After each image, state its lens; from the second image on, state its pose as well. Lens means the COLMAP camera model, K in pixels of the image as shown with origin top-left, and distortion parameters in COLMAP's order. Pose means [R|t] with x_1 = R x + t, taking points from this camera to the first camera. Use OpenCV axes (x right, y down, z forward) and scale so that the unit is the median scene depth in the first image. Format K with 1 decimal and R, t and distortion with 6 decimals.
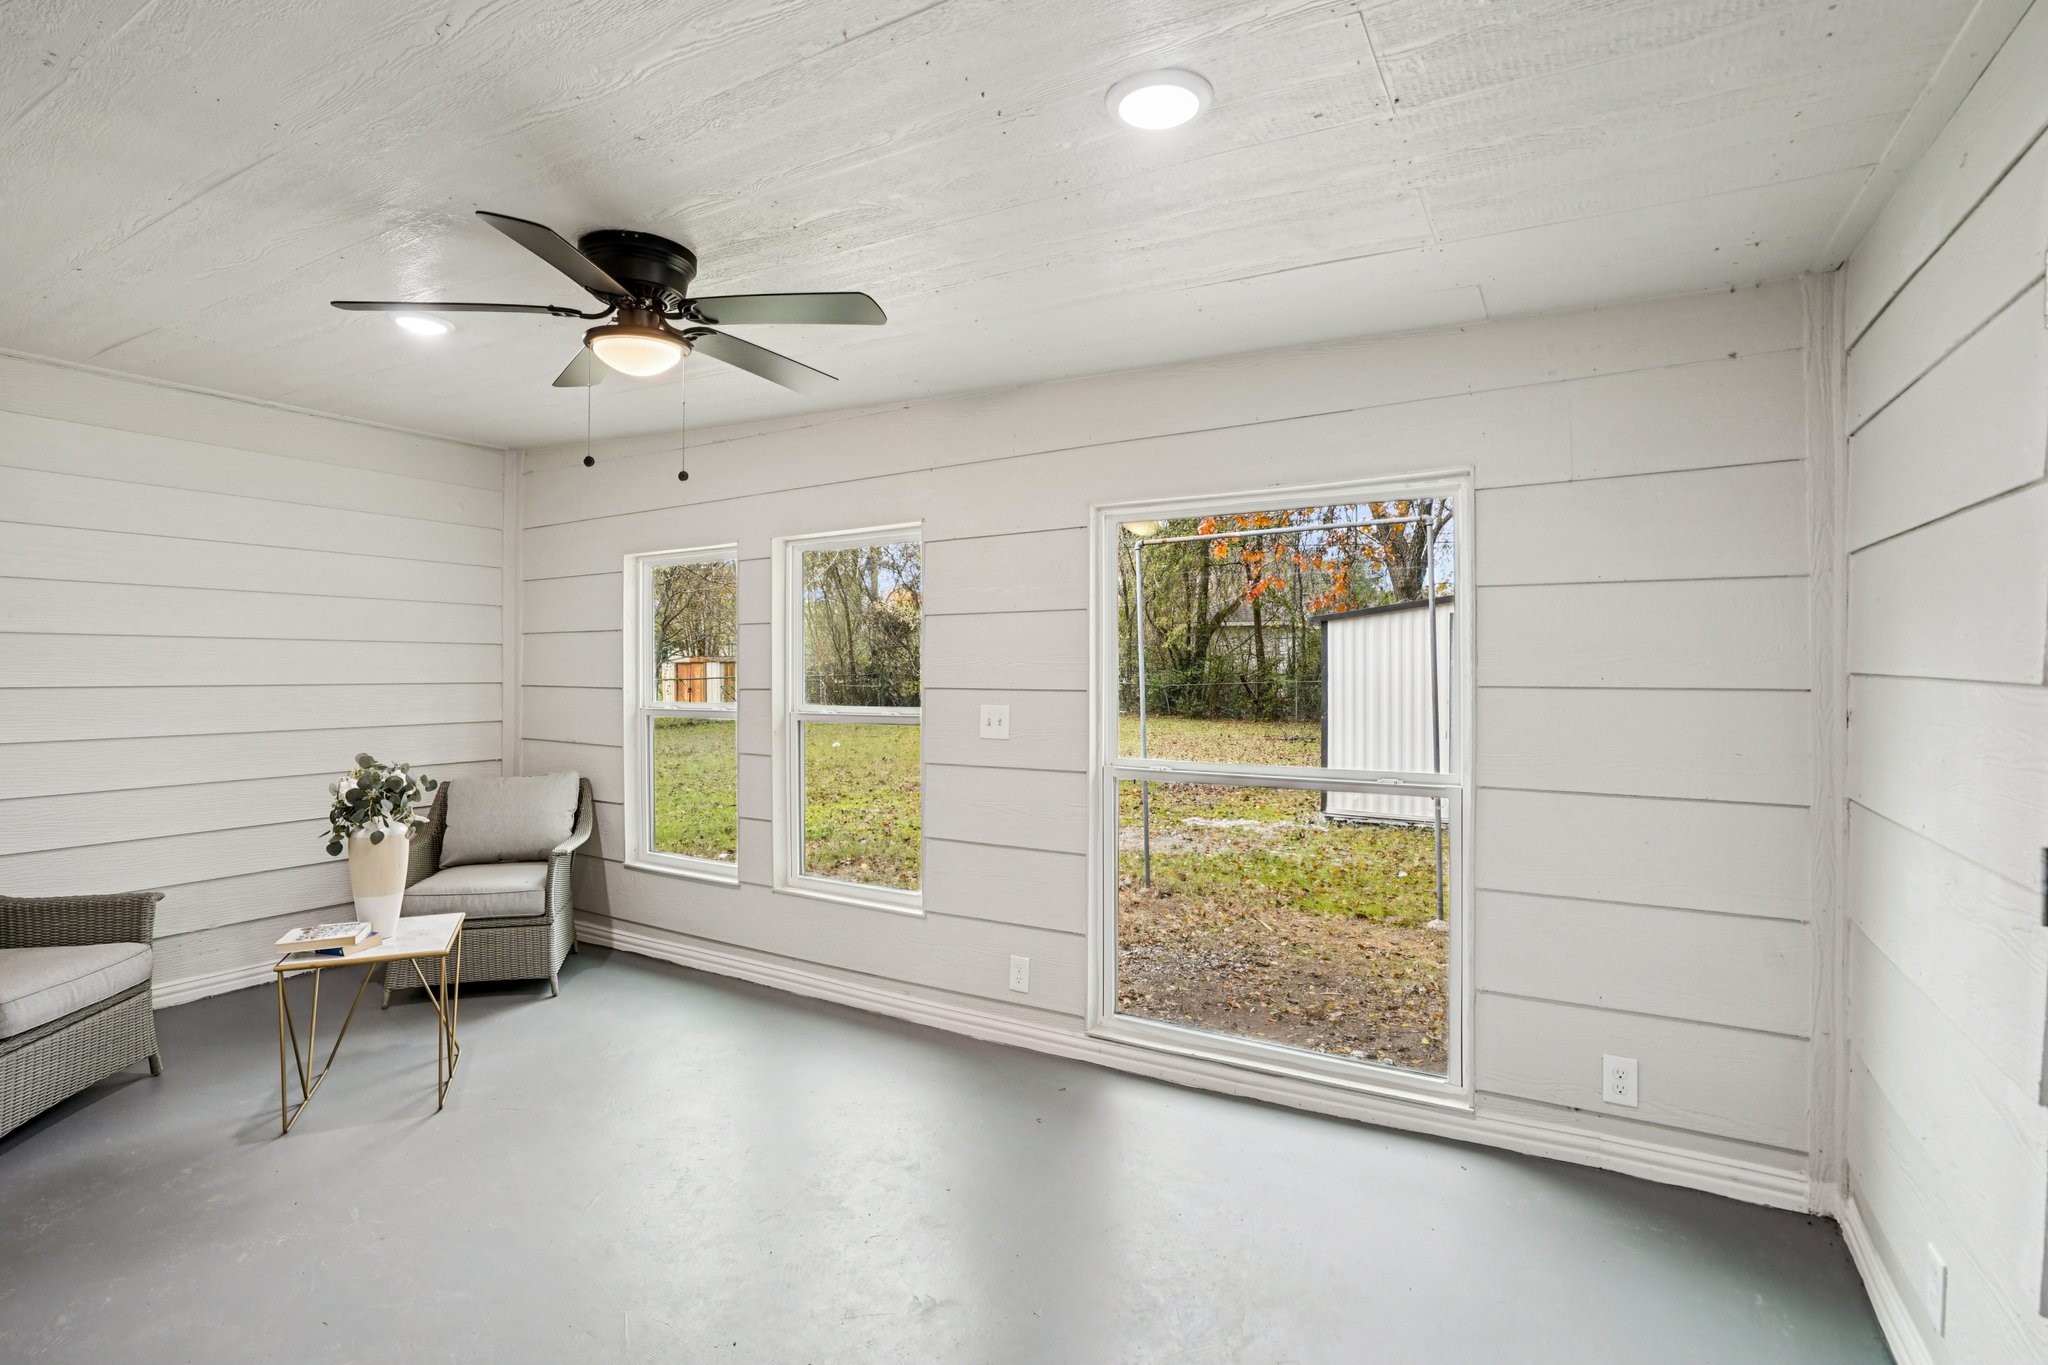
lens RADIAL K [[939.8, 0, 1023.1], [0, 939.8, 672.6], [0, 0, 1]] dist [-0.025565, -0.000003]
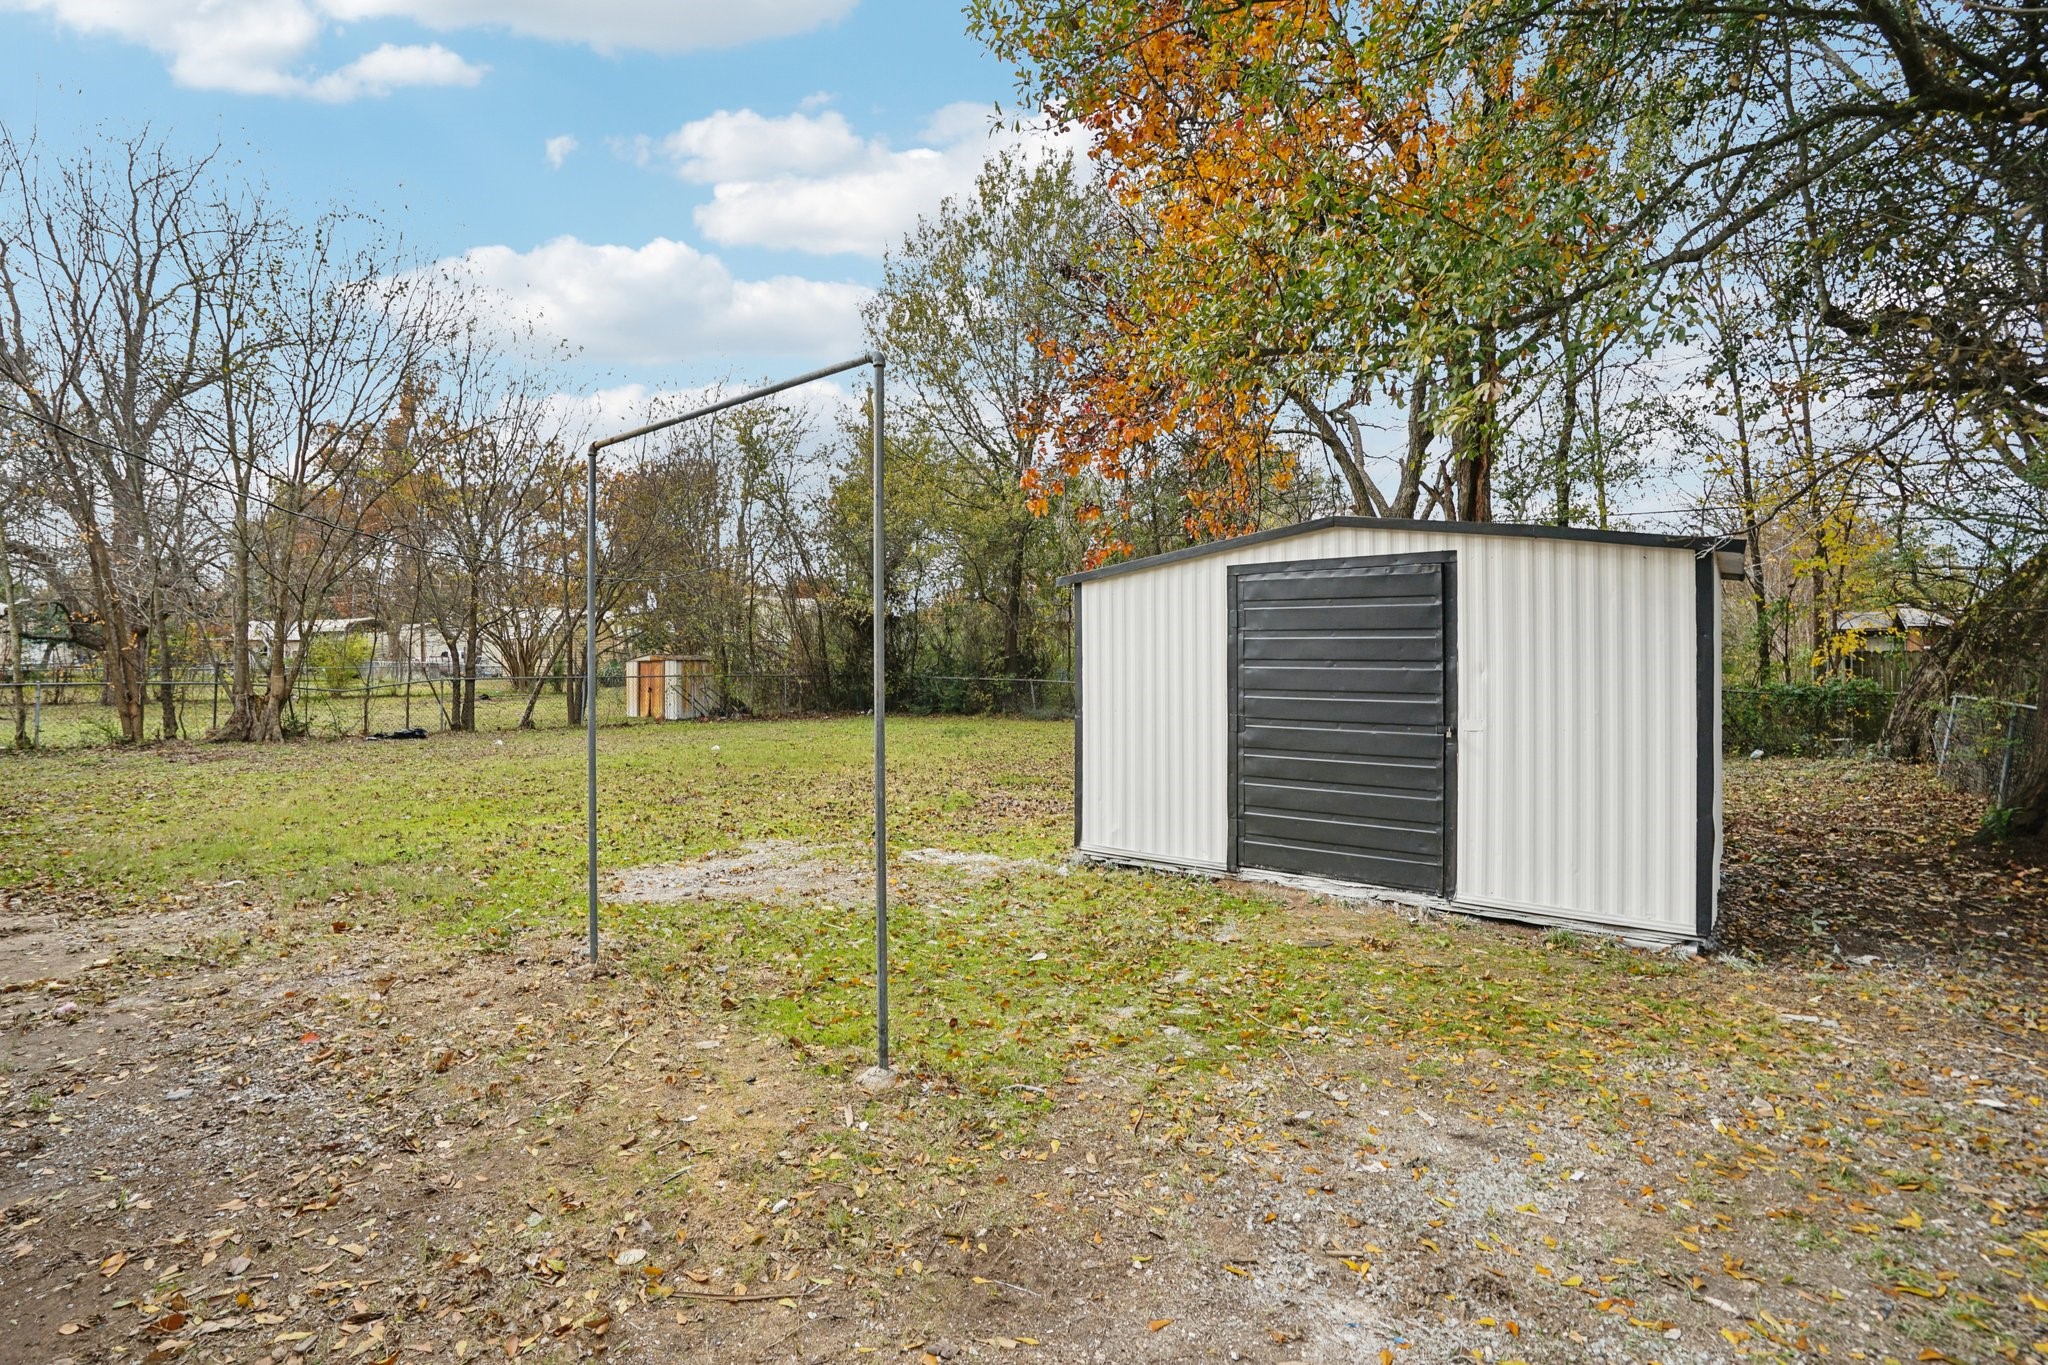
lens RADIAL K [[939.8, 0, 1024.3], [0, 939.8, 677.5], [0, 0, 1]] dist [-0.025565, -0.000003]
pose [[0.992824, 0.007669, -0.119335, 0.367138], [-0.008060, 0.999964, -0.002797, 0.020502], [0.119309, 0.003739, 0.992850, 0.279789]]
